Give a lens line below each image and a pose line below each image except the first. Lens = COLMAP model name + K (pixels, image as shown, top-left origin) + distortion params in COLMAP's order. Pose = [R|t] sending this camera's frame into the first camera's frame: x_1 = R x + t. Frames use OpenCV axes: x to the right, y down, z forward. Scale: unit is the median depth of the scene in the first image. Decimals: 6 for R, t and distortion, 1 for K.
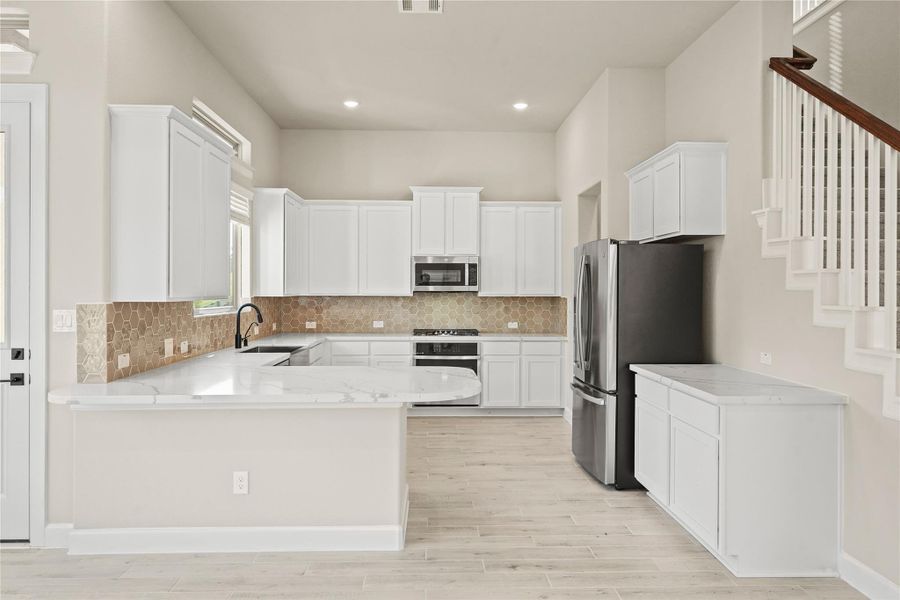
lens RADIAL K [[612.6, 0, 446.0], [0, 612.6, 291.2], [0, 0, 1]] dist [0.000096, 0.001789]
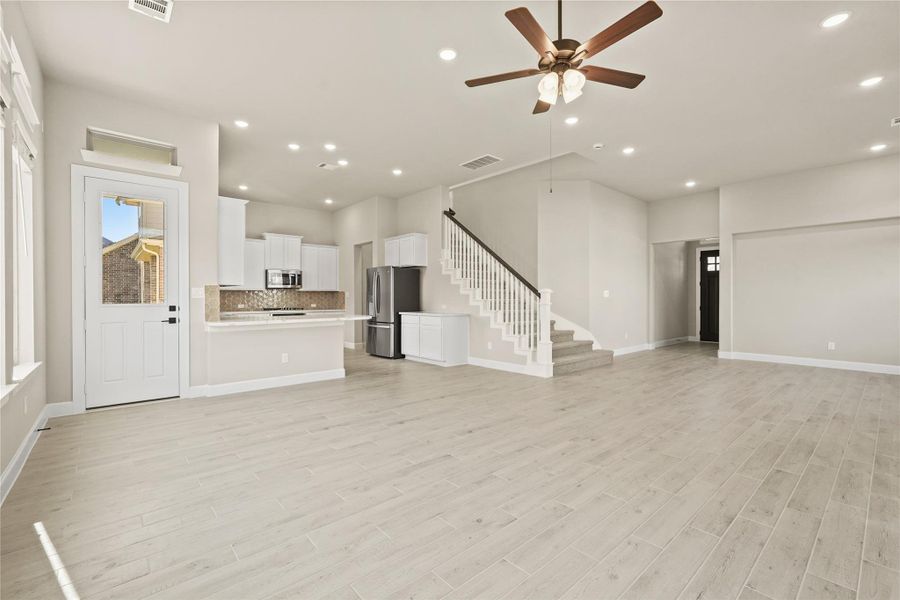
lens RADIAL K [[396.9, 0, 446.7], [0, 396.9, 301.0], [0, 0, 1]] dist [-0.011078, 0.002495]
pose [[0.777838, -0.009959, 0.628386, -0.392773], [0.005427, 0.999944, 0.009130, 0.033301], [-0.628442, -0.003691, 0.777848, -0.311349]]
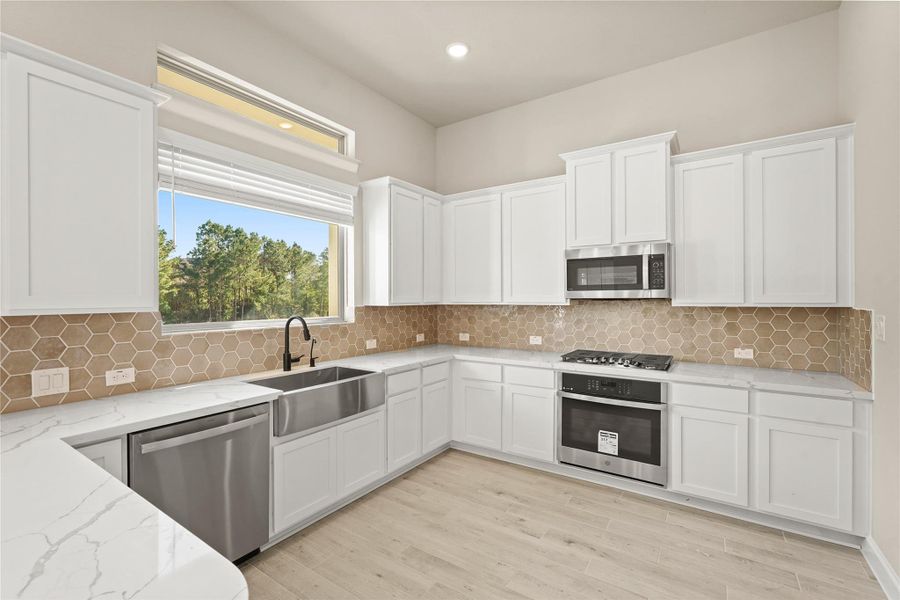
lens RADIAL K [[396.9, 0, 447.7], [0, 396.9, 299.7], [0, 0, 1]] dist [-0.011078, 0.002495]
pose [[0.808406, -0.004493, -0.588609, 0.108233], [0.005670, 0.999984, 0.000154, 0.000240], [0.588598, -0.003462, 0.808418, 0.540173]]
